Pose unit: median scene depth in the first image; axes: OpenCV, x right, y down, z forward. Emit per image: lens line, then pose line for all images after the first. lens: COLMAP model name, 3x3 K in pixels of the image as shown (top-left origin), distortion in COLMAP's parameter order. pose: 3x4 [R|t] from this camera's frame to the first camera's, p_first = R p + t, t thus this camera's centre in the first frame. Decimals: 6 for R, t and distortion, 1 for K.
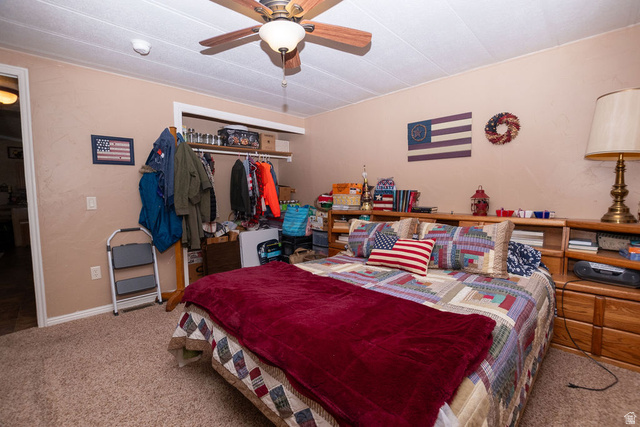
lens RADIAL K [[290.8, 0, 321.3], [0, 290.8, 213.5], [0, 0, 1]] dist [-0.031561, 0.006171]
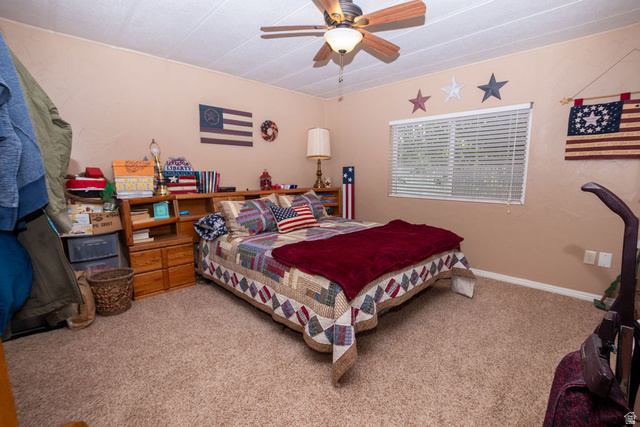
lens RADIAL K [[290.8, 0, 321.3], [0, 290.8, 213.5], [0, 0, 1]] dist [-0.031561, 0.006171]
pose [[-0.010750, -0.119885, 0.992730, -0.779651], [0.079639, 0.989531, 0.120361, -0.026583], [-0.996766, 0.080353, -0.001090, 0.654302]]
